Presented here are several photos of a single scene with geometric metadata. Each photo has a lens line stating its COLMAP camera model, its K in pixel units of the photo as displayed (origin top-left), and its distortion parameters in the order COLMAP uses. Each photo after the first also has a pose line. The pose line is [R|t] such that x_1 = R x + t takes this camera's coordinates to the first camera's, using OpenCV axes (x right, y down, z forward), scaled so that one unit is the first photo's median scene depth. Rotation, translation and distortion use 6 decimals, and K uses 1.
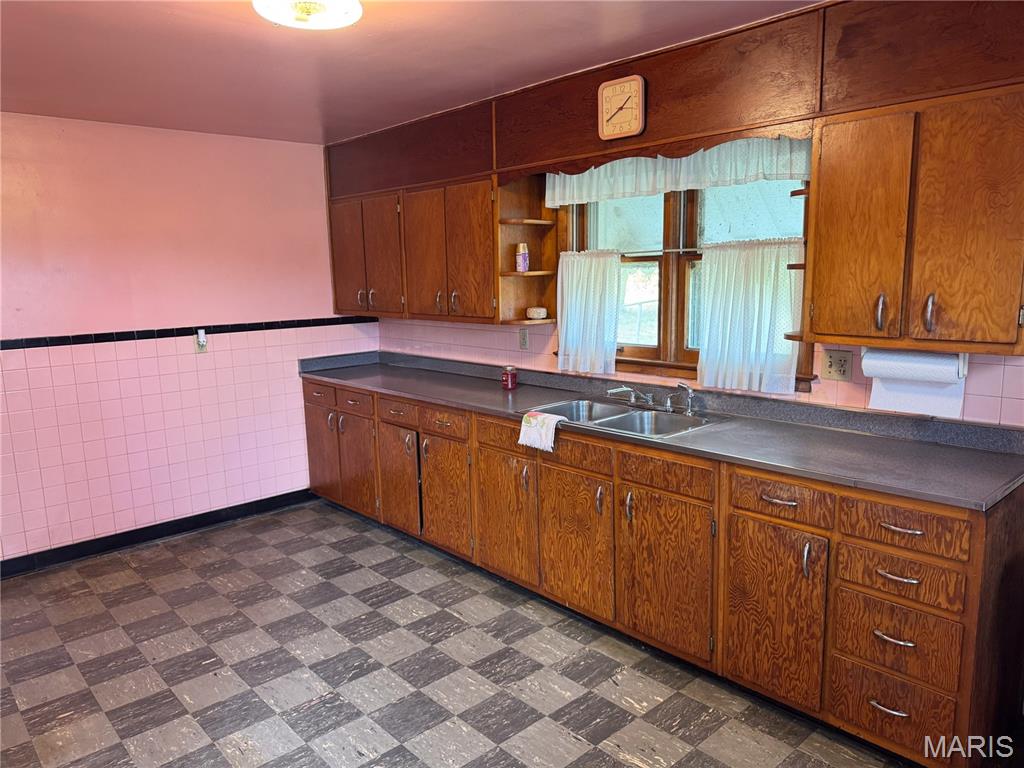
lens RADIAL K [[717.2, 0, 495.0], [0, 717.2, 390.3], [0, 0, 1]] dist [0.063403, -0.103297]
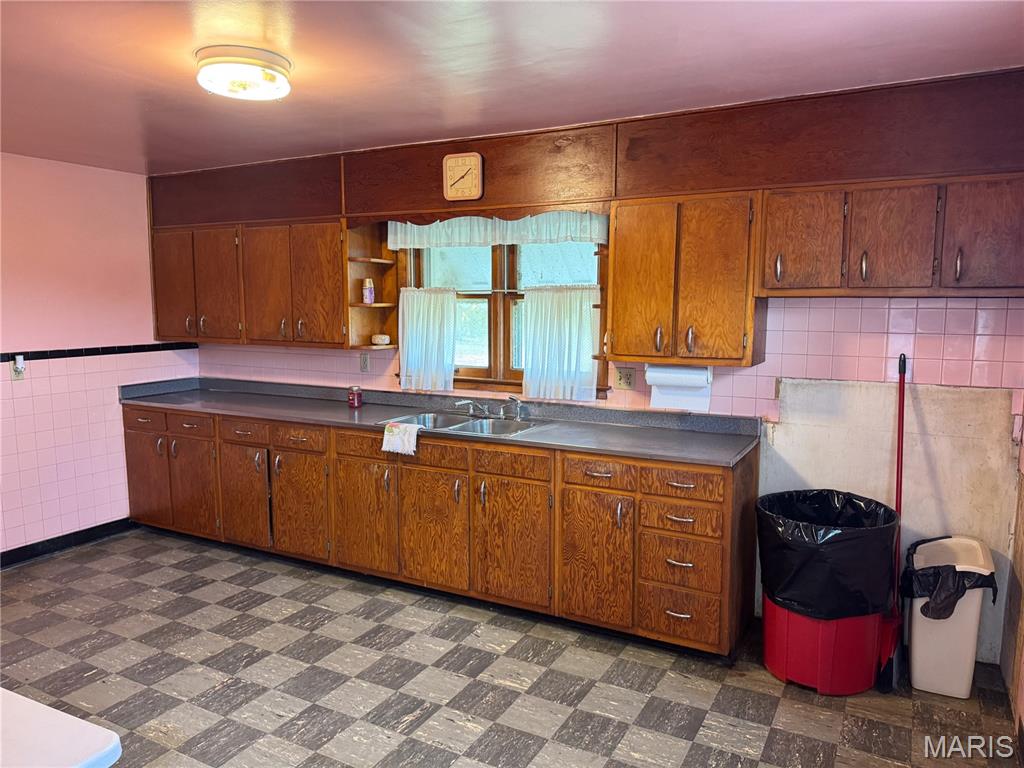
lens RADIAL K [[717.2, 0, 502.2], [0, 717.2, 392.2], [0, 0, 1]] dist [0.063403, -0.103297]
pose [[0.943445, -0.015519, 0.331166, -0.185499], [0.029929, 0.998812, -0.038459, 0.034565], [-0.330176, 0.046195, 0.942788, -0.188489]]
